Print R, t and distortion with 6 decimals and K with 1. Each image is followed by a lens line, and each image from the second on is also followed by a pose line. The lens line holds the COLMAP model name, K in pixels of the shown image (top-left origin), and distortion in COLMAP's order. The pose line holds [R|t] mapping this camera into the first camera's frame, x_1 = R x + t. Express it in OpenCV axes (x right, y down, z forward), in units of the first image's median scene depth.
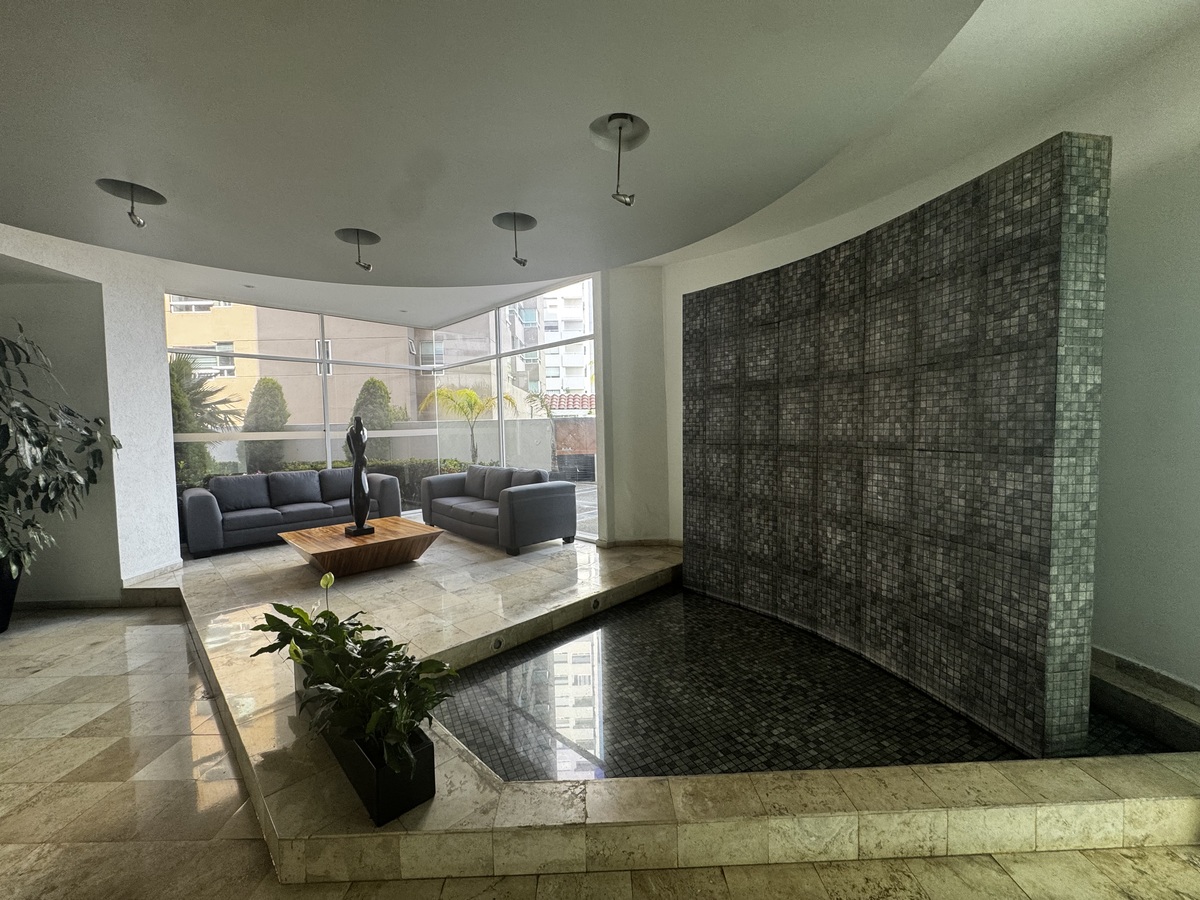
lens RADIAL K [[480.2, 0, 599.6], [0, 480.2, 447.1], [0, 0, 1]] dist [-0.002331, 0.000102]
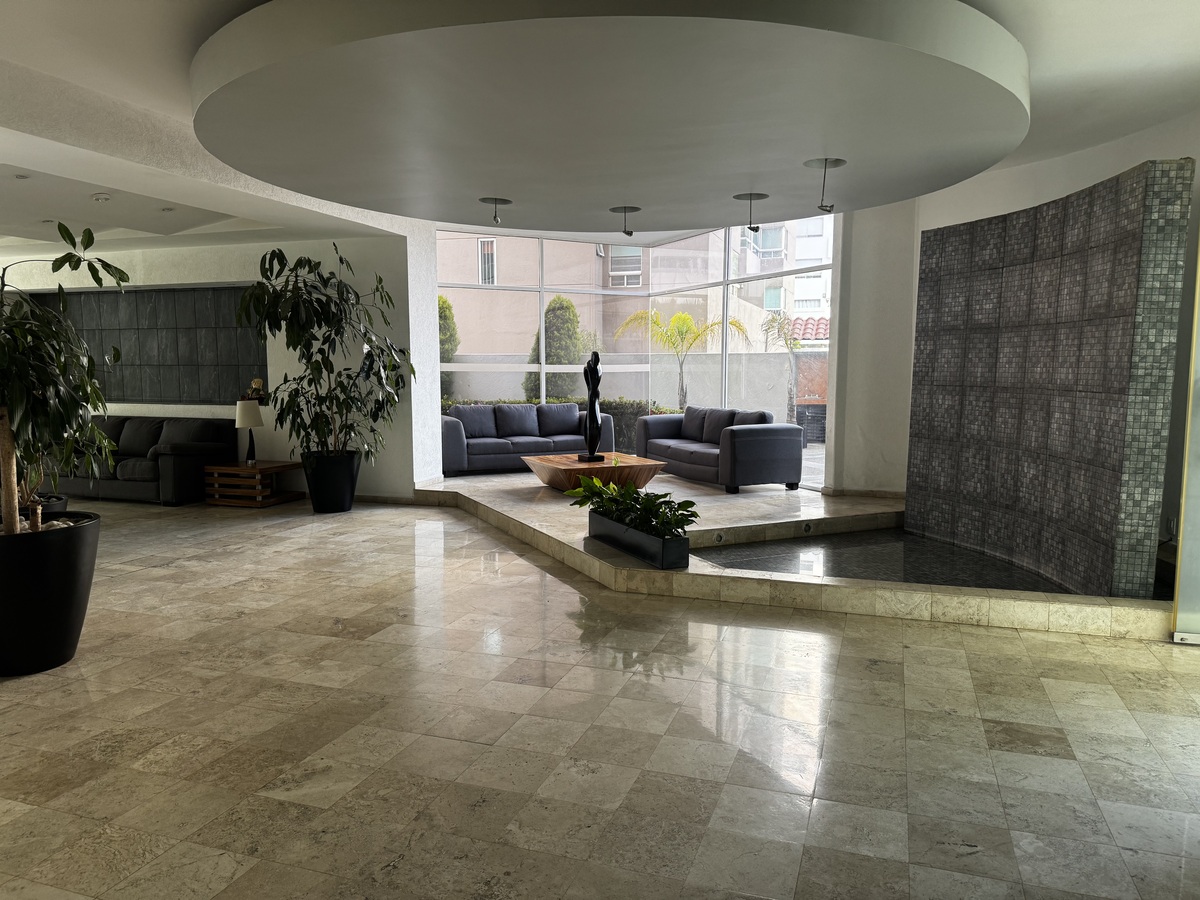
lens RADIAL K [[833.5, 0, 598.4], [0, 833.5, 453.3], [0, 0, 1]] dist [0.127266, -0.211434]
pose [[0.943027, 0.058142, -0.327595, 0.154834], [-0.036567, 0.996760, 0.071644, 0.034841], [0.330699, -0.055584, 0.942098, -0.921009]]
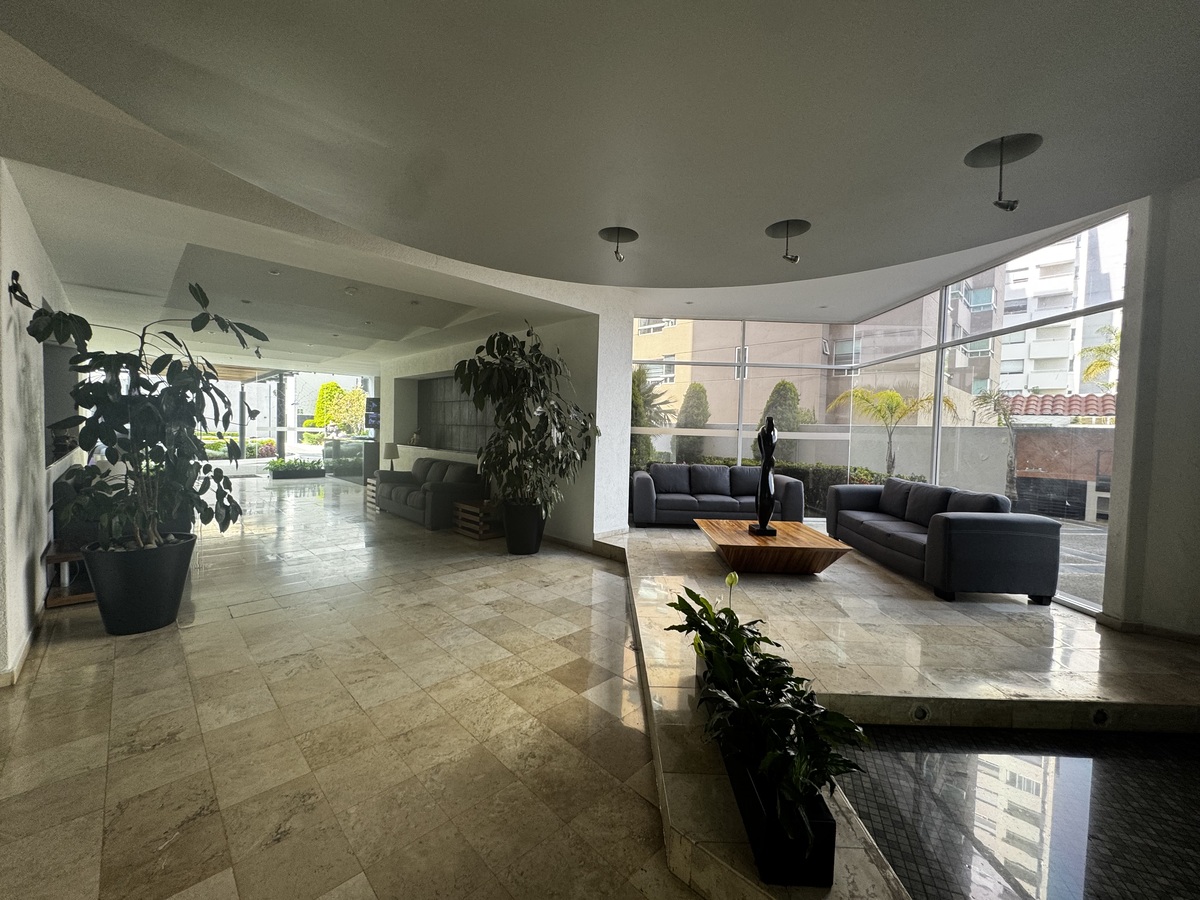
lens RADIAL K [[480.2, 0, 599.6], [0, 480.2, 447.1], [0, 0, 1]] dist [-0.002331, 0.000102]
pose [[0.697674, 0.069022, -0.713083, -0.041068], [-0.073292, 0.997002, 0.024795, 0.000474], [0.712657, 0.034965, 0.700641, 0.059215]]
